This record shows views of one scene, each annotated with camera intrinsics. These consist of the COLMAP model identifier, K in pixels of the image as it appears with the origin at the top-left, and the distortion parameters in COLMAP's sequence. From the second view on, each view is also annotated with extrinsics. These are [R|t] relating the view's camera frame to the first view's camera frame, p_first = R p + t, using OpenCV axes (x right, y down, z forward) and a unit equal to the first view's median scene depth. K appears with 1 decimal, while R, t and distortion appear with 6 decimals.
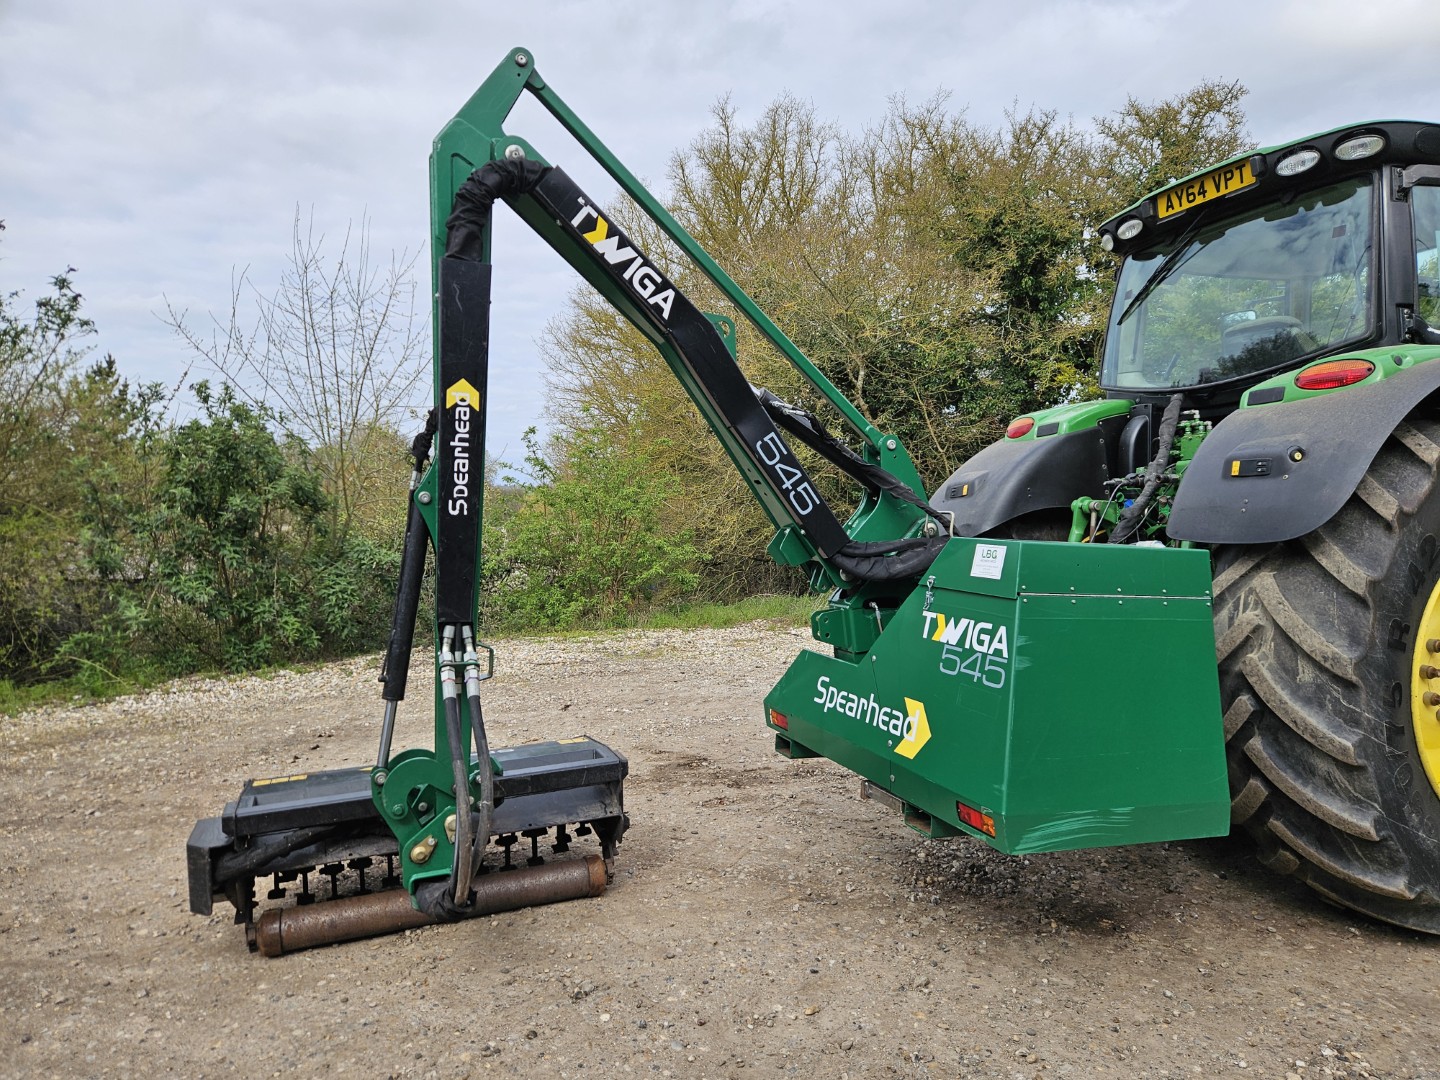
lens RADIAL K [[956.1, 0, 728.5], [0, 956.1, 548.9], [0, 0, 1]] dist [0.081691, -0.071755]
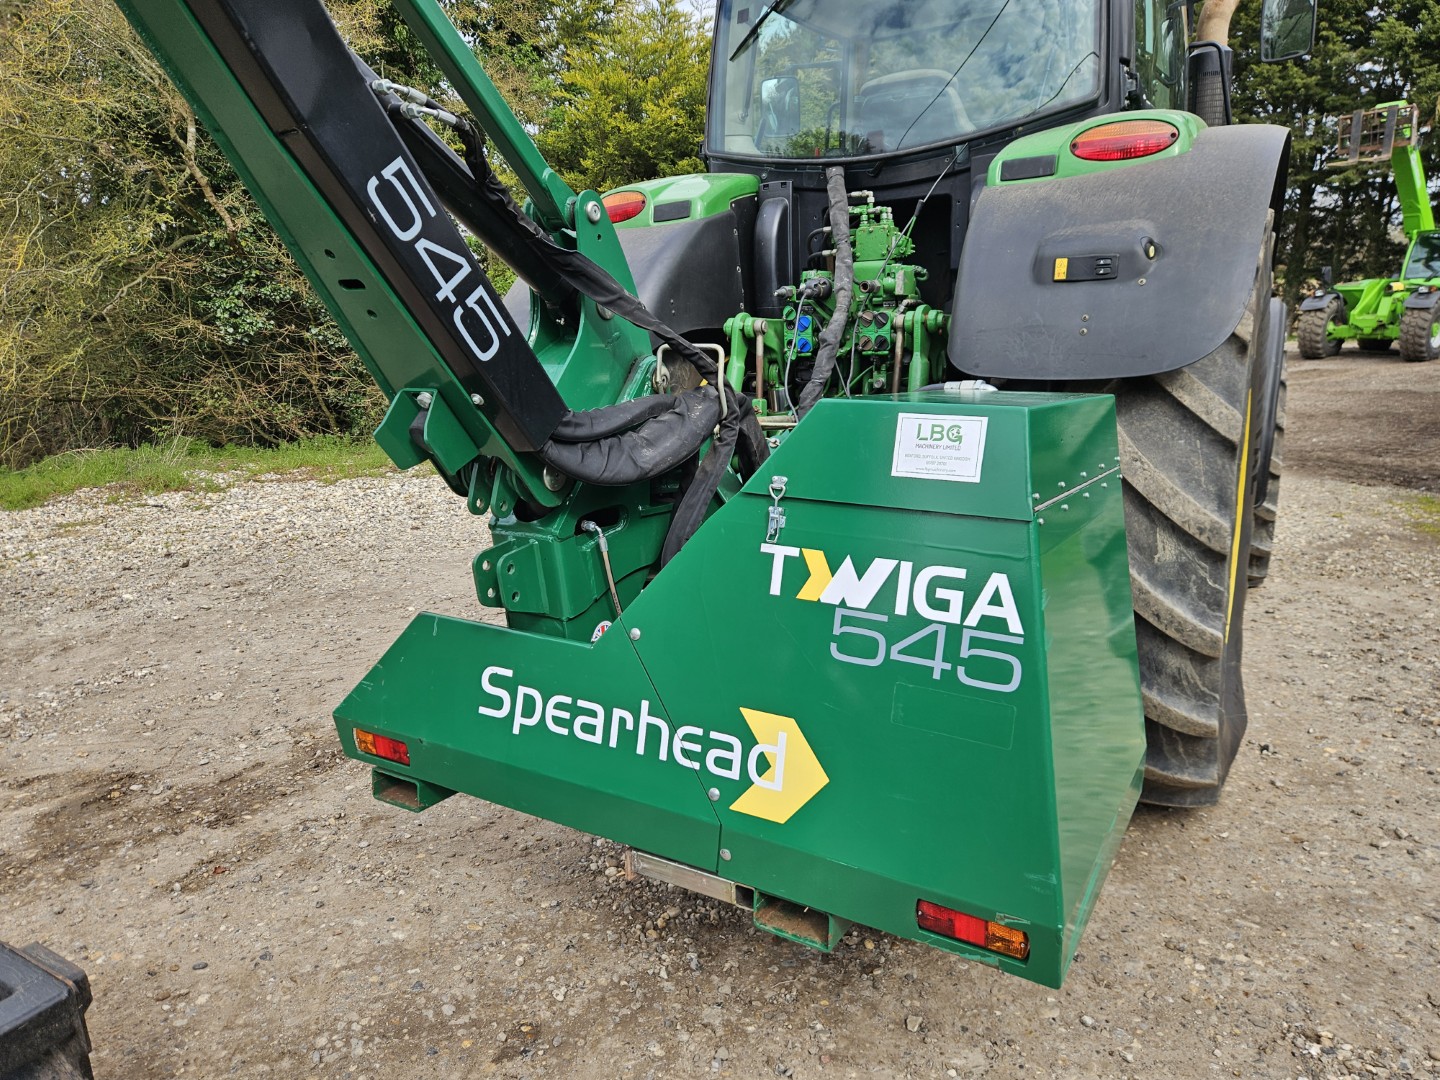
lens RADIAL K [[962.0, 0, 727.8], [0, 962.0, 558.5], [0, 0, 1]] dist [0.079080, -0.066999]
pose [[0.791929, -0.160375, 0.589175, -0.117486], [0.041337, 0.976759, 0.210315, -0.037041], [-0.609212, -0.142200, 0.780154, 0.571108]]
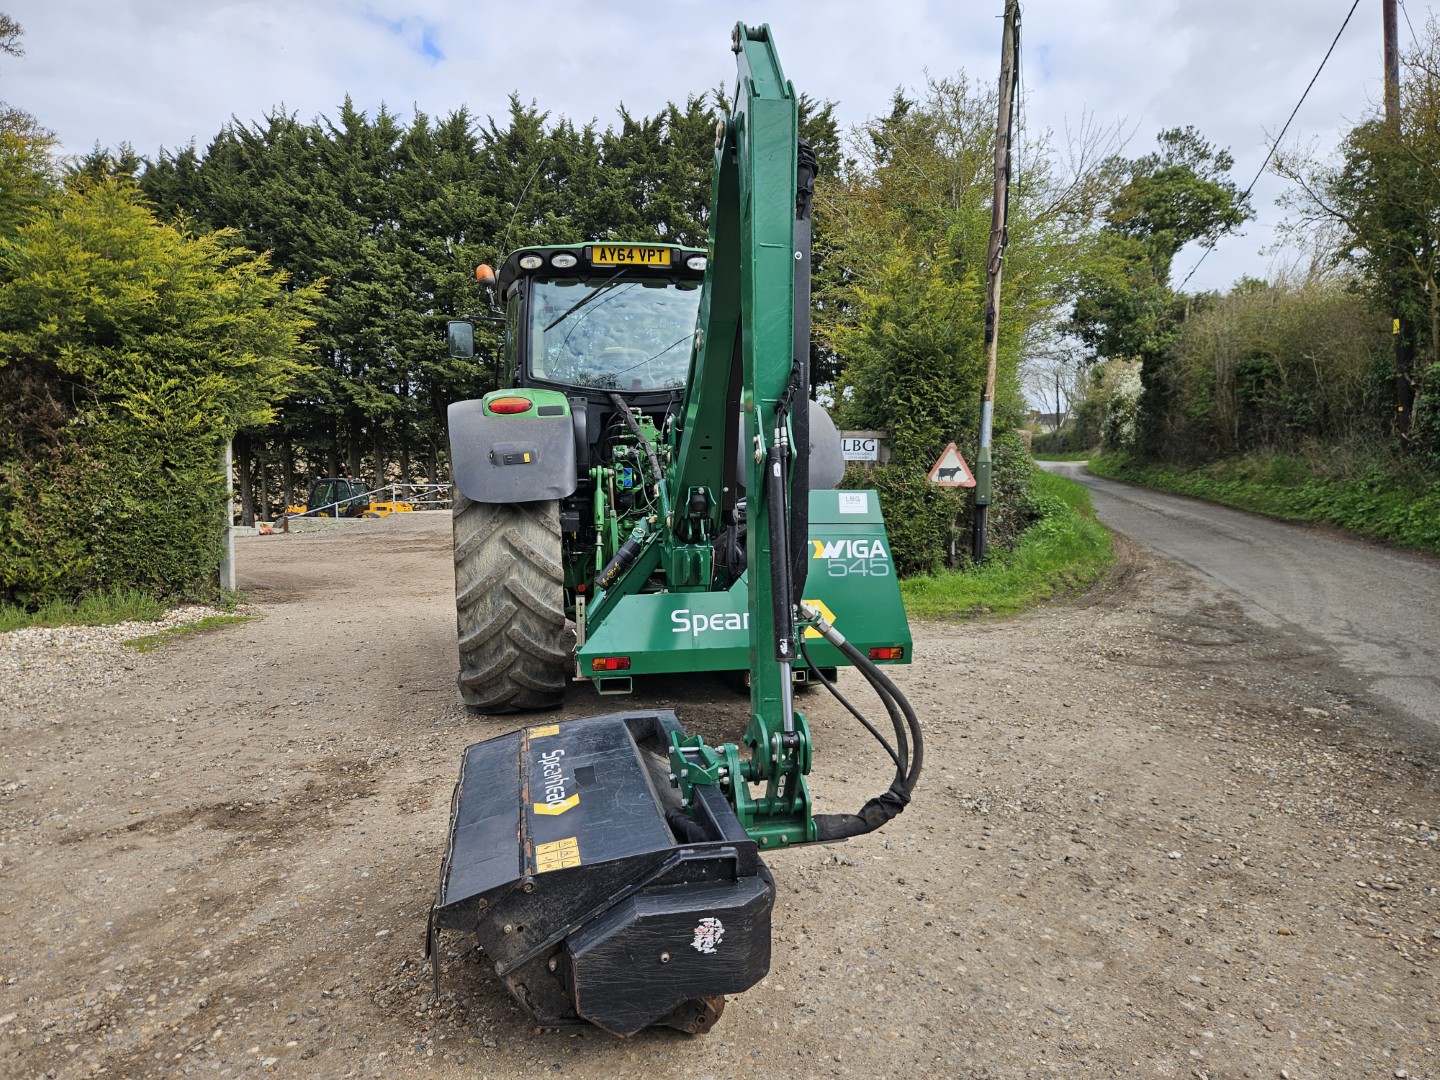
lens RADIAL K [[956.5, 0, 711.3], [0, 956.5, 554.0], [0, 0, 1]] dist [0.079151, -0.066639]
pose [[0.174941, -0.072968, 0.981871, -1.204585], [0.046786, 0.996740, 0.065737, -0.017160], [-0.983467, 0.034437, 0.177784, 0.828709]]
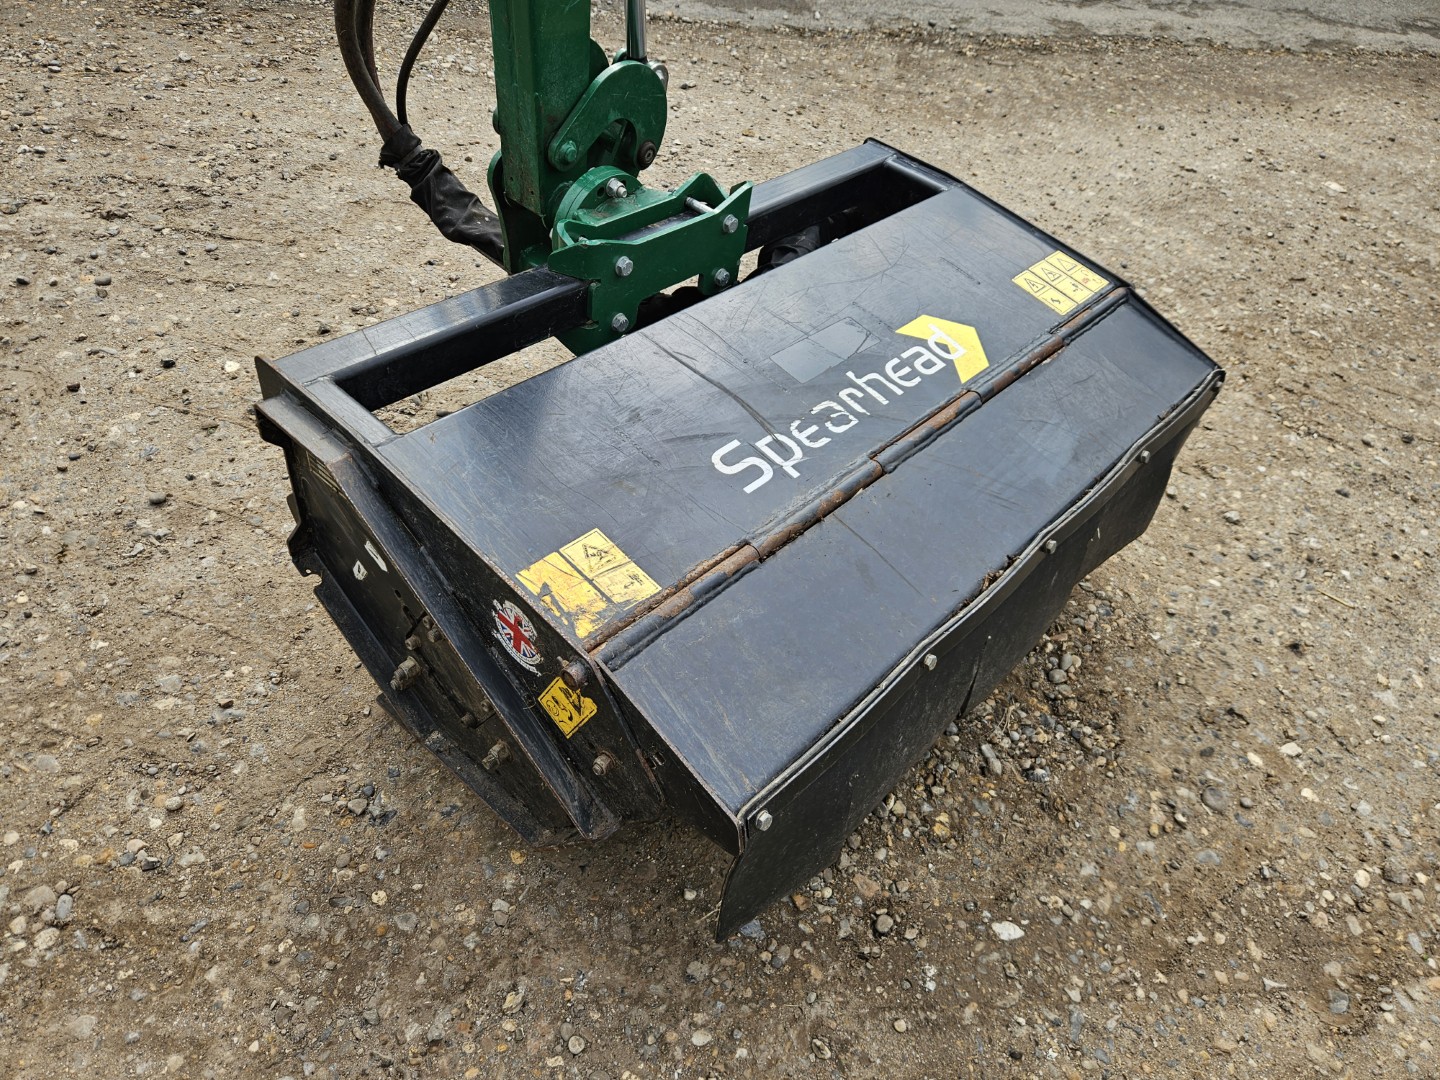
lens RADIAL K [[968.8, 0, 700.9], [0, 968.8, 551.4], [0, 0, 1]] dist [0.059561, -0.050872]
pose [[-0.897446, 0.241499, -0.369146, -0.118612], [-0.128380, 0.657619, 0.742331, 0.000159], [0.422029, 0.713594, -0.559174, 1.391725]]
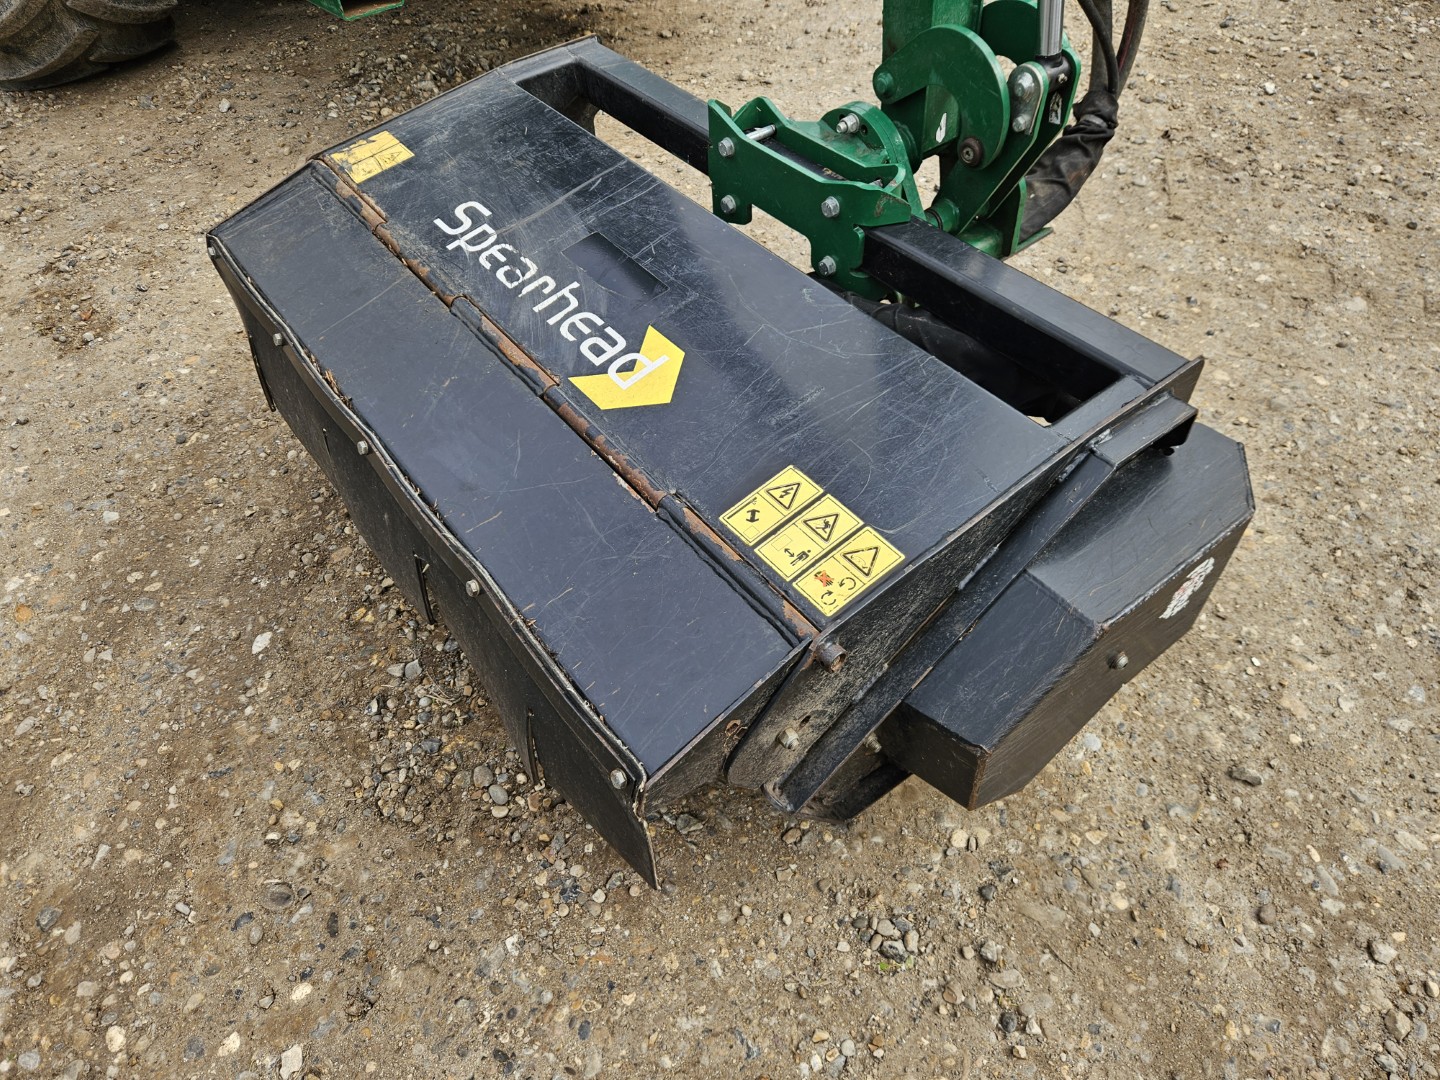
lens RADIAL K [[966.2, 0, 700.7], [0, 966.2, 528.5], [0, 0, 1]] dist [0.067924, -0.056781]
pose [[-0.261976, -0.683217, 0.681603, -0.705124], [0.114682, 0.679227, 0.724913, 0.031253], [-0.958236, 0.268078, -0.099588, 1.150788]]
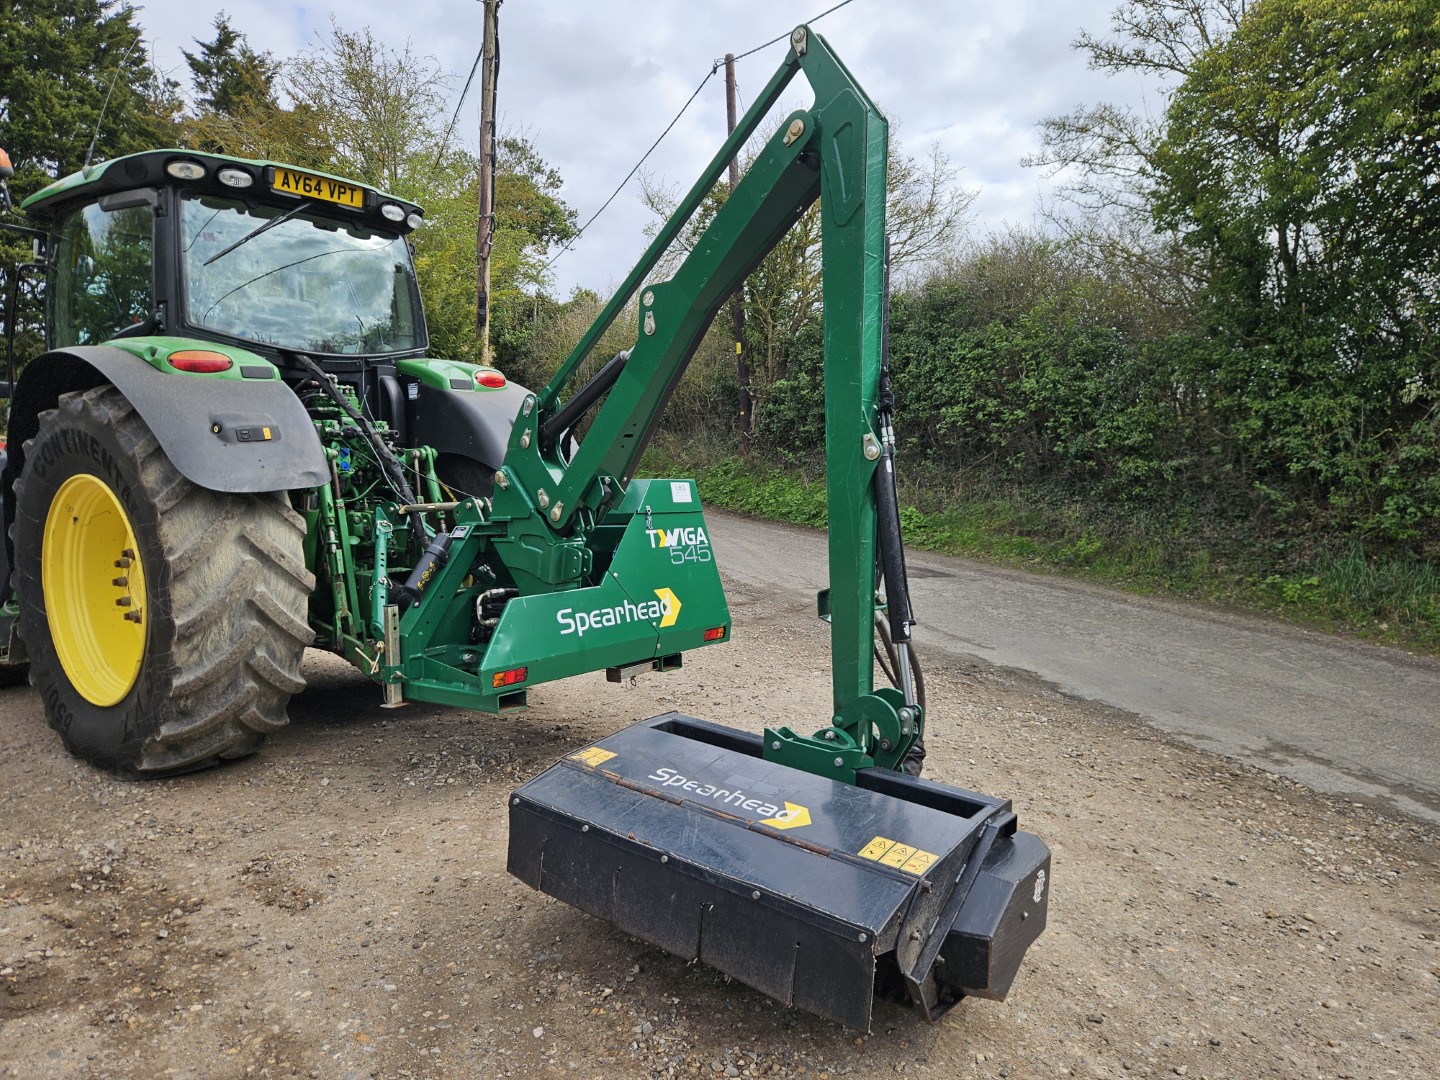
lens RADIAL K [[956.1, 0, 728.5], [0, 956.1, 548.9], [0, 0, 1]] dist [0.081691, -0.071755]
pose [[-0.515738, -0.080530, 0.852953, -1.057840], [0.025479, 0.993691, 0.109223, -0.060867], [-0.856367, 0.078063, -0.510432, 1.563728]]
